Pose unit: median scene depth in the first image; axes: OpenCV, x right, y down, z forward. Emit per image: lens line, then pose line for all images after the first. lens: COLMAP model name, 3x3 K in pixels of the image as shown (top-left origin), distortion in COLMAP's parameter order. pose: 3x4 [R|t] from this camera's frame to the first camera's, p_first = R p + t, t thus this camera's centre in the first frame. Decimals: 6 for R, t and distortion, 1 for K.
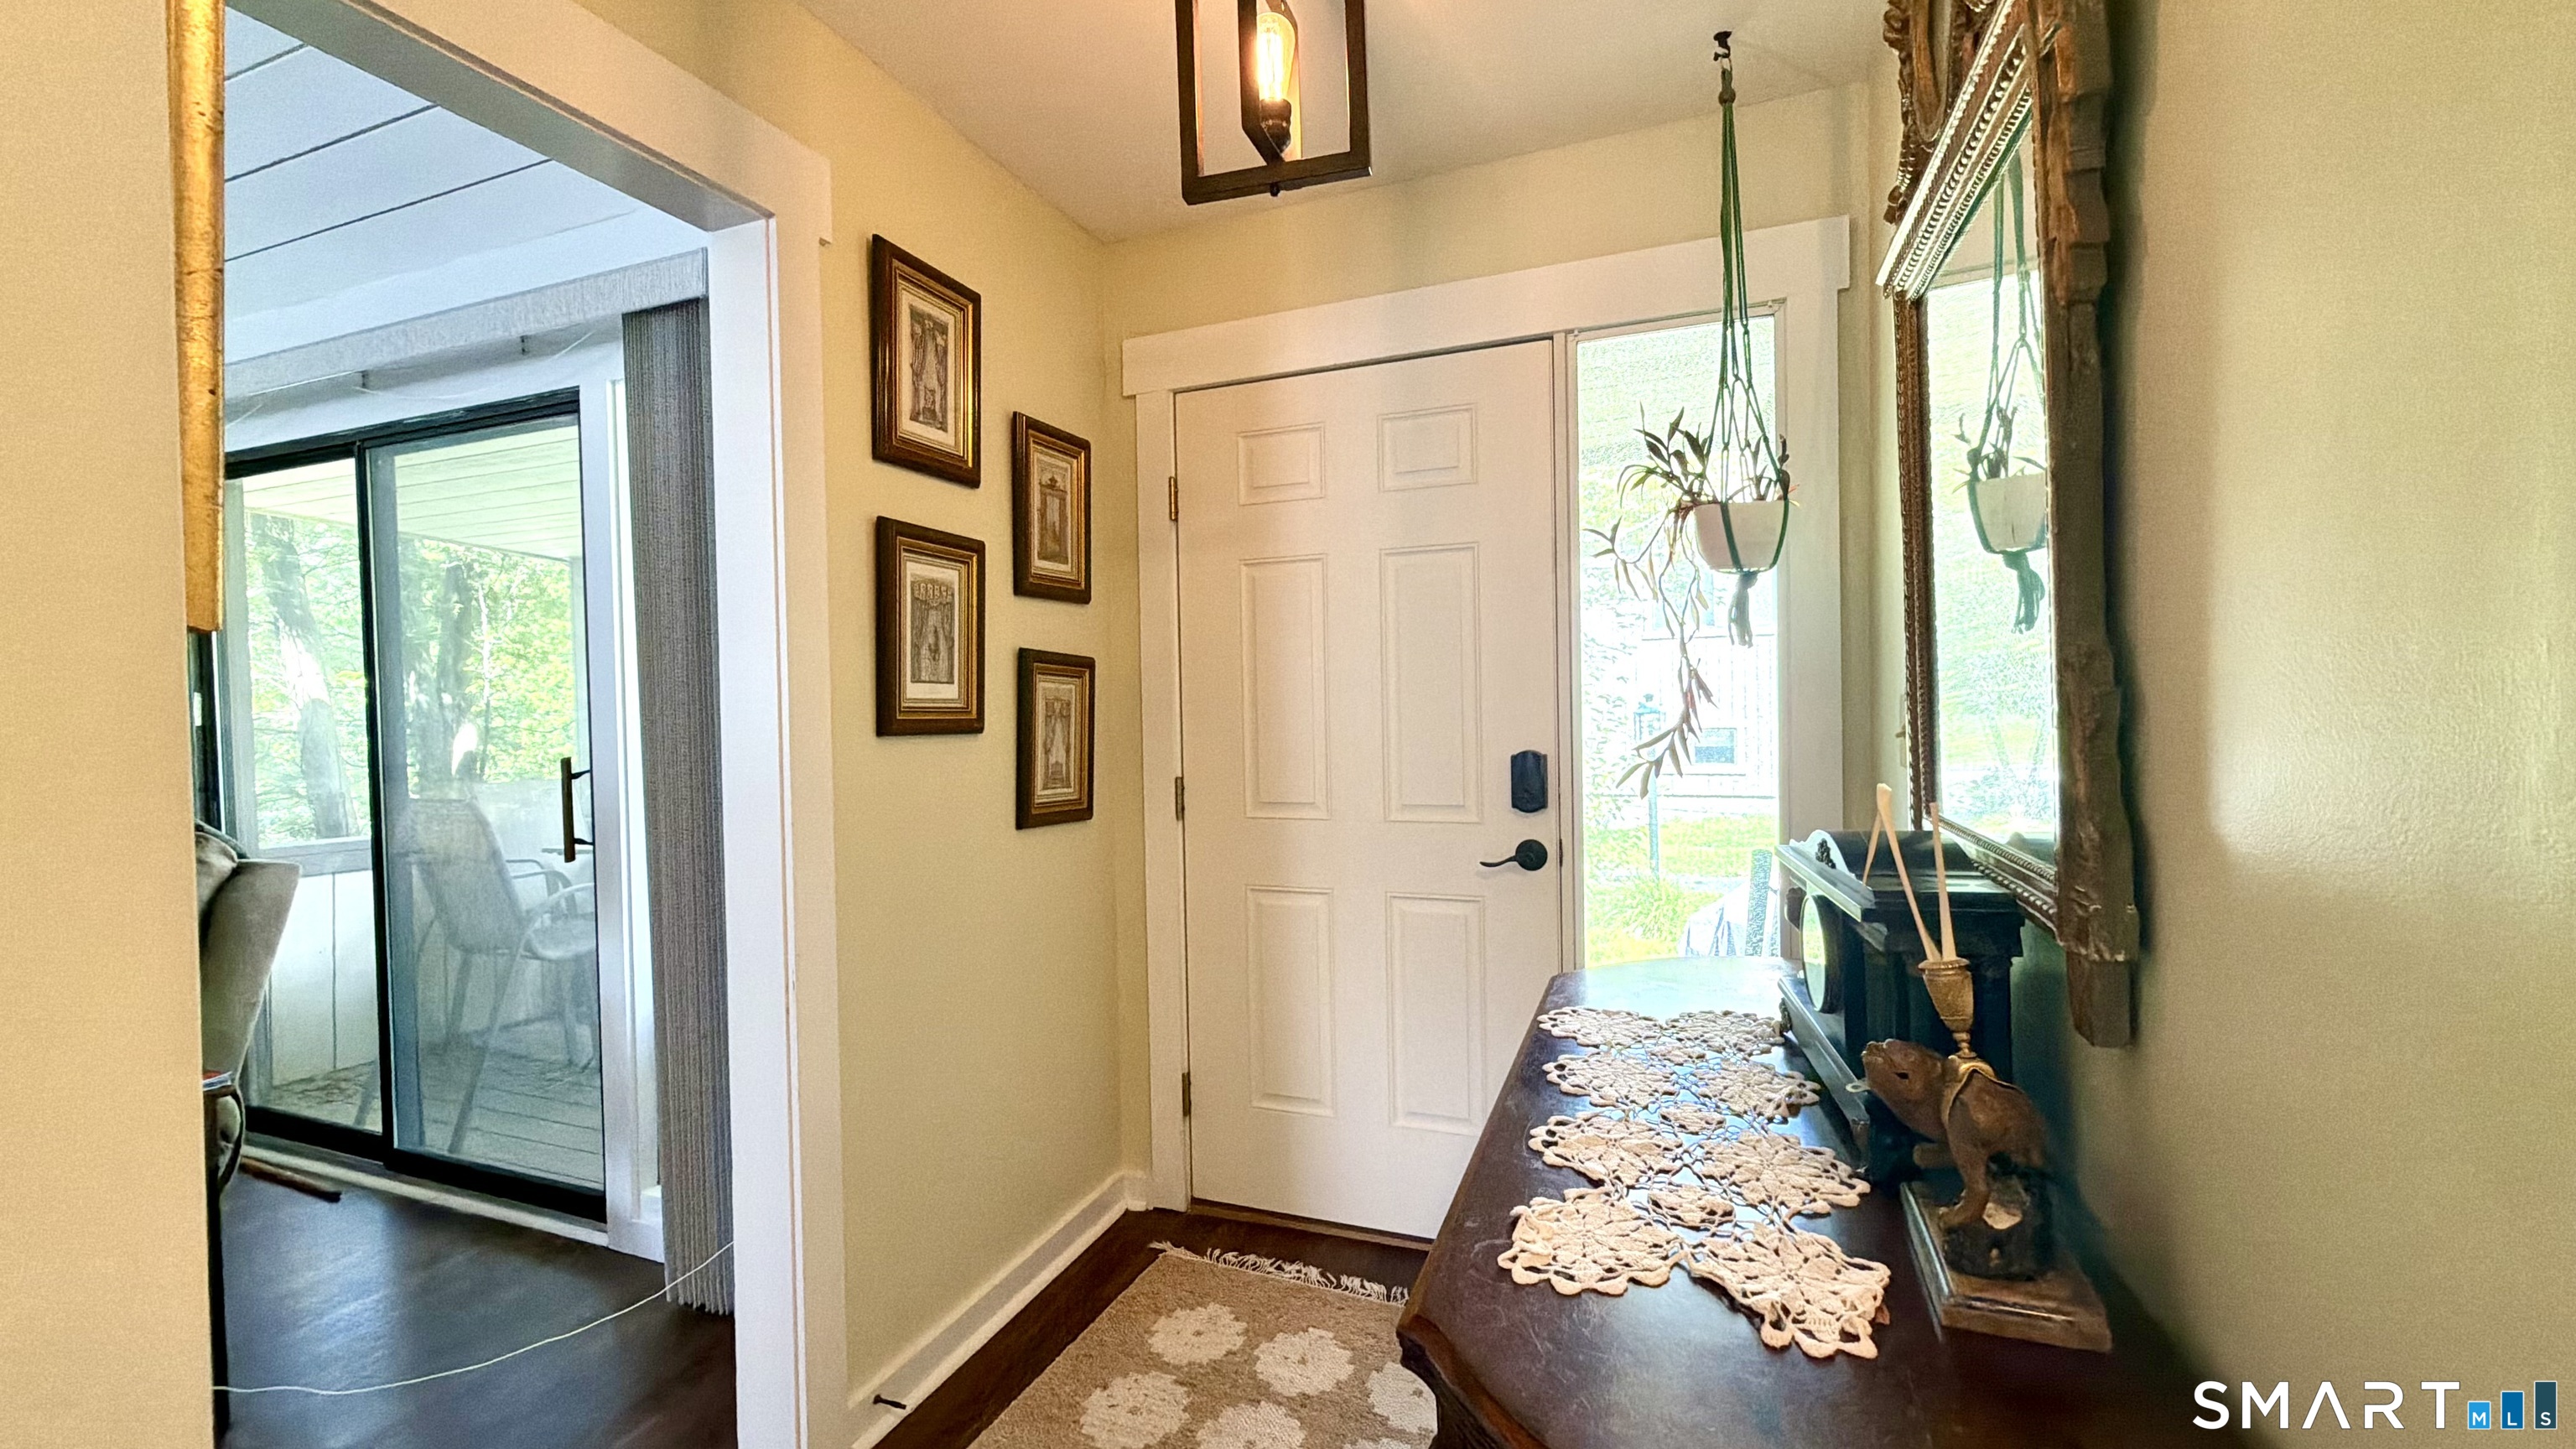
lens RADIAL K [[1037.2, 0, 1282.9], [0, 1037.2, 725.3], [0, 0, 1]] dist [0.001077, 0.000647]
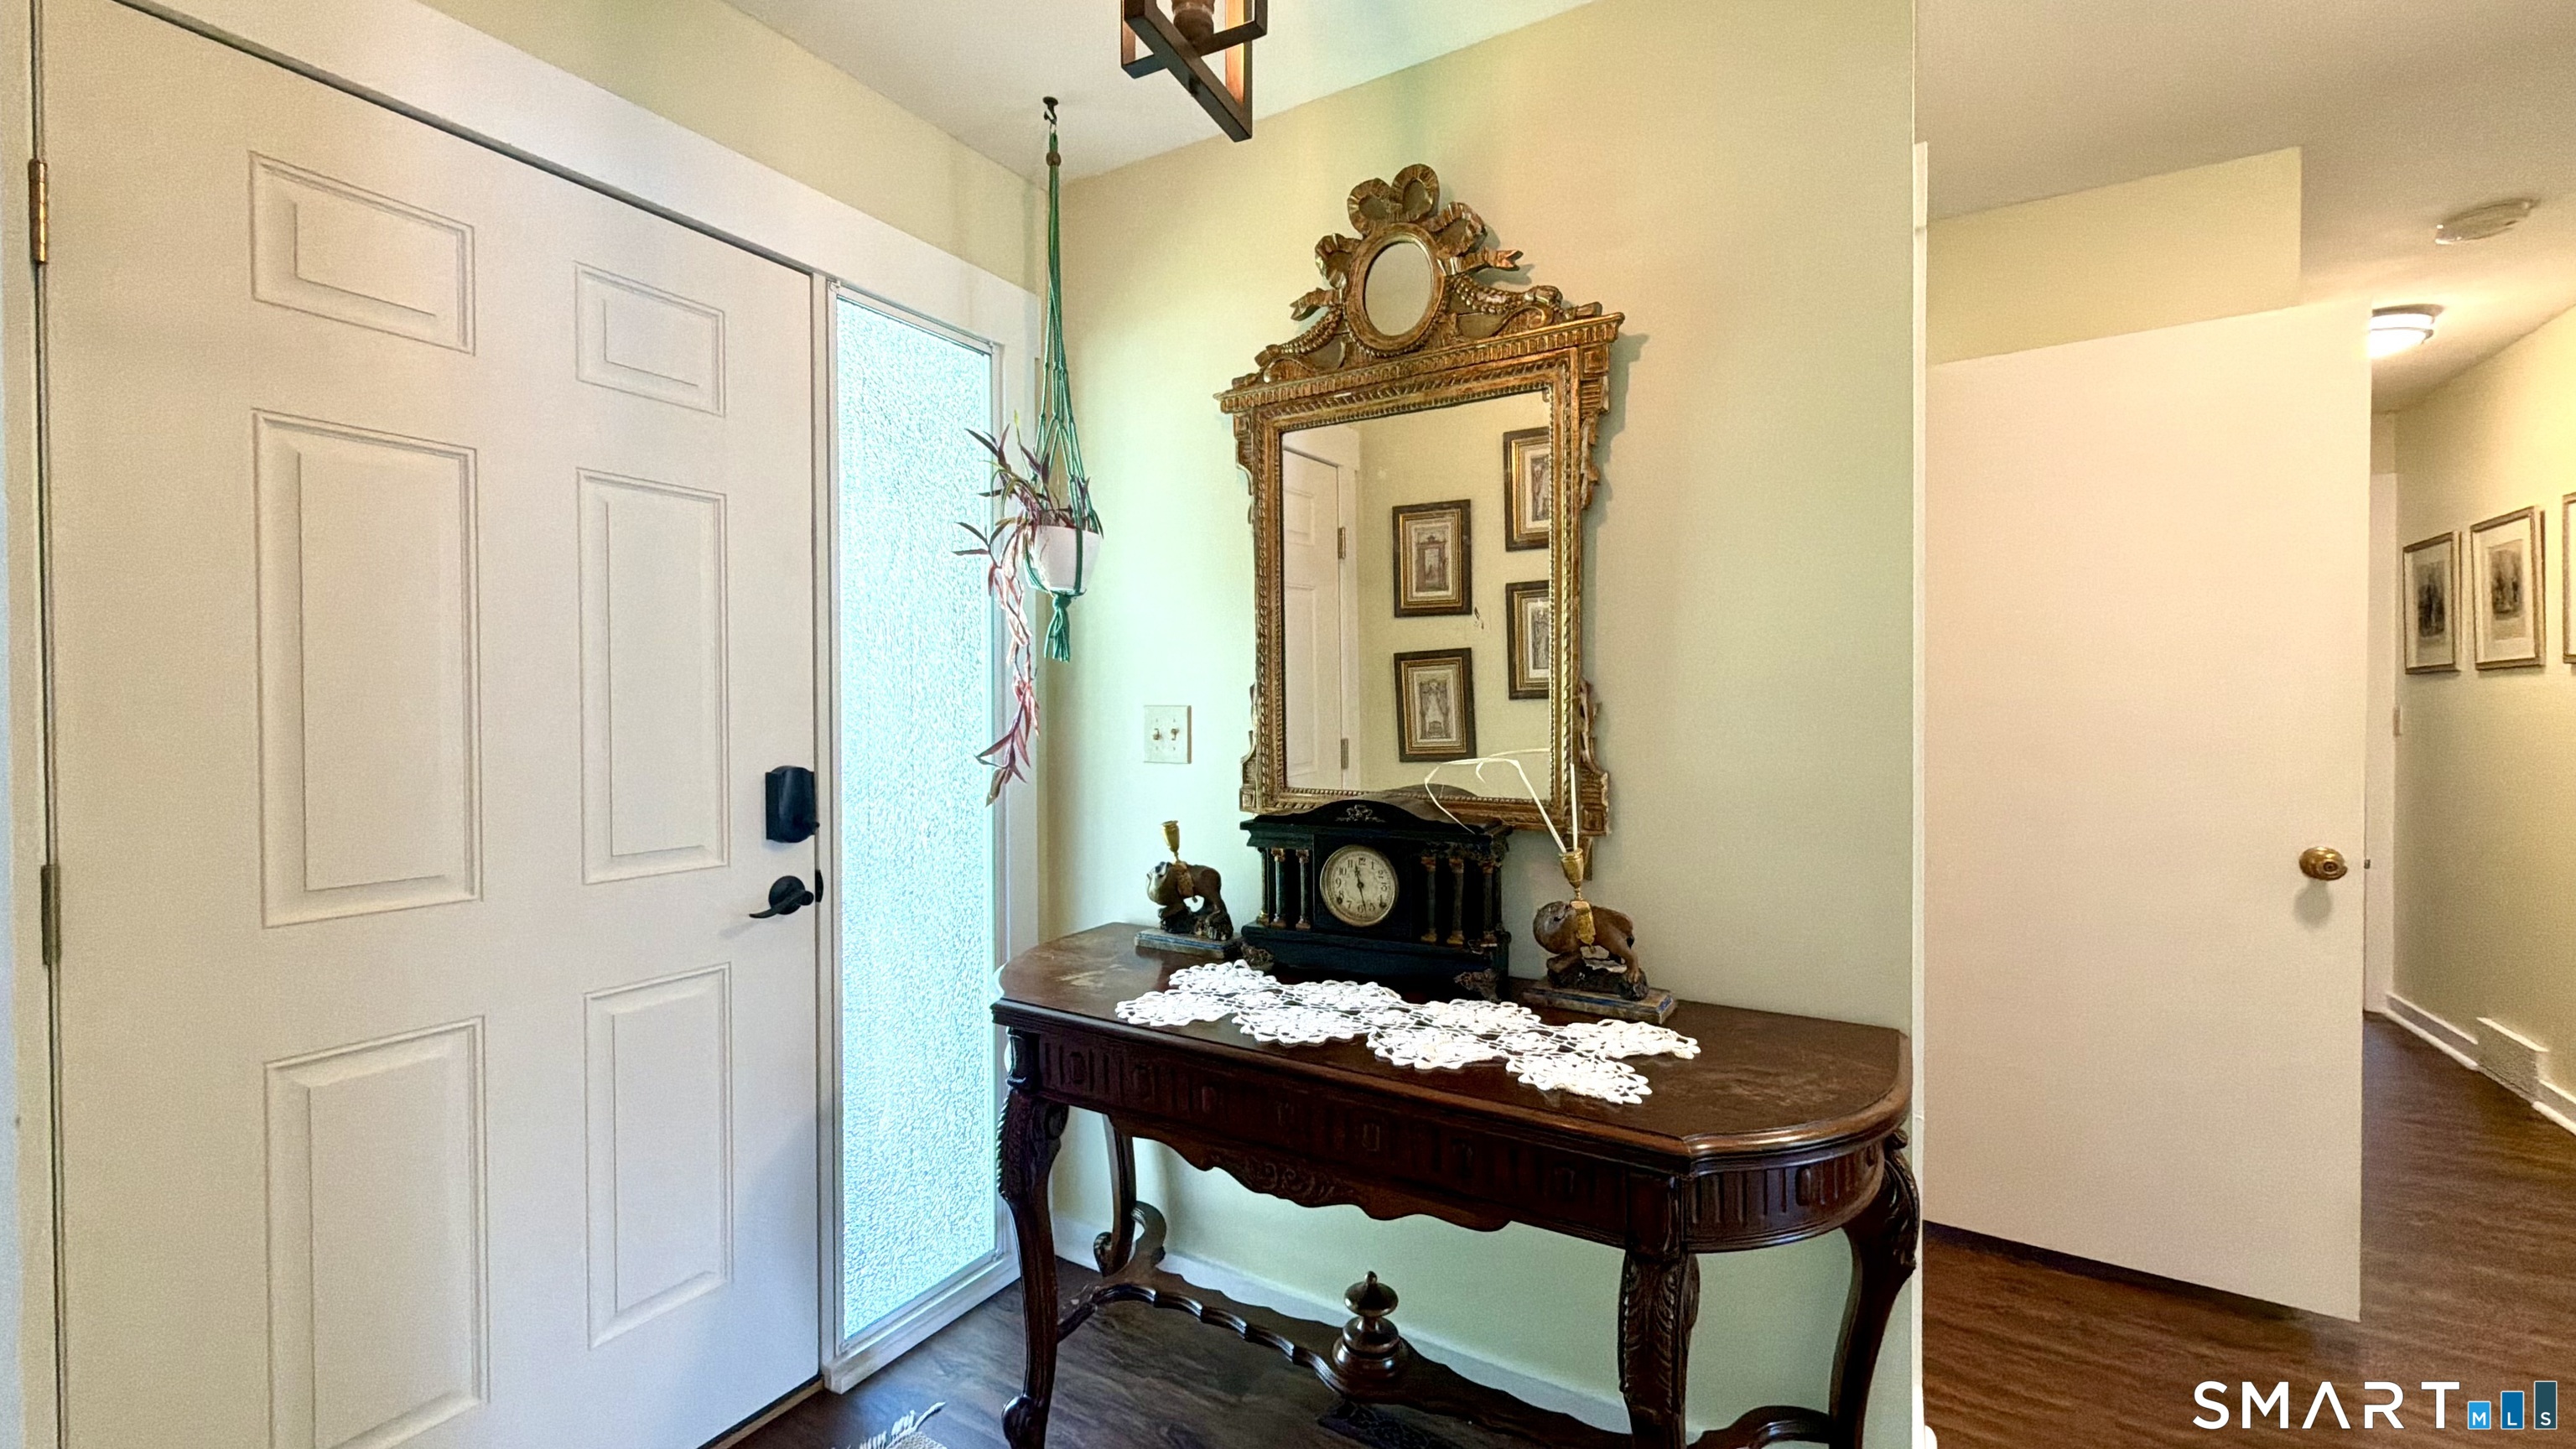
lens RADIAL K [[1037.2, 0, 1281.9], [0, 1037.2, 722.6], [0, 0, 1]] dist [0.001077, 0.000647]
pose [[0.166578, 0.007465, 0.986000, -0.499591], [0.019536, 0.999750, -0.010870, 0.006307], [-0.985835, 0.021073, 0.166391, 0.484161]]
